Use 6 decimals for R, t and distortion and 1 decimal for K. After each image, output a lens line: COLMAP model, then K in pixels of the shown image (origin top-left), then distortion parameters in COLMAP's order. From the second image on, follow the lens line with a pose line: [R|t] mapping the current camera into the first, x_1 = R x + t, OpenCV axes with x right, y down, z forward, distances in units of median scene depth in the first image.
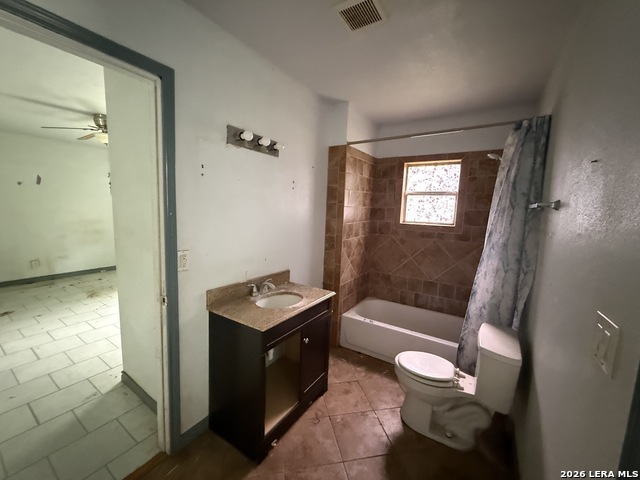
lens RADIAL K [[254.6, 0, 318.7], [0, 254.6, 242.3], [0, 0, 1]] dist [0.000799, -0.000393]
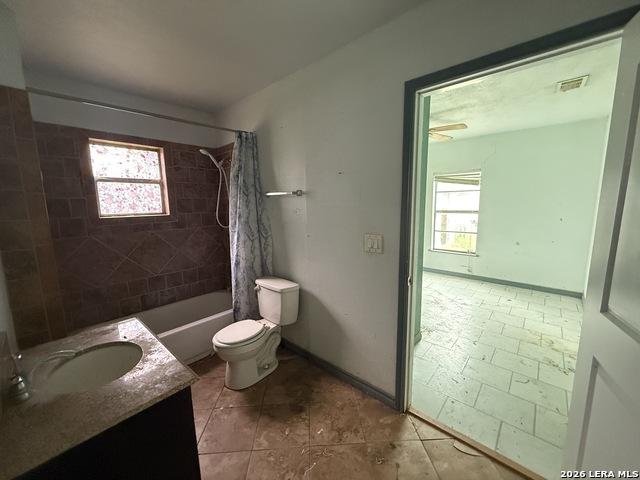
lens RADIAL K [[254.6, 0, 323.0], [0, 254.6, 240.4], [0, 0, 1]] dist [0.000799, -0.000393]
pose [[0.153394, -0.188989, 0.969924, -0.354318], [0.151261, 0.974464, 0.165952, -0.037934], [-0.976520, 0.121256, 0.178063, 0.230753]]
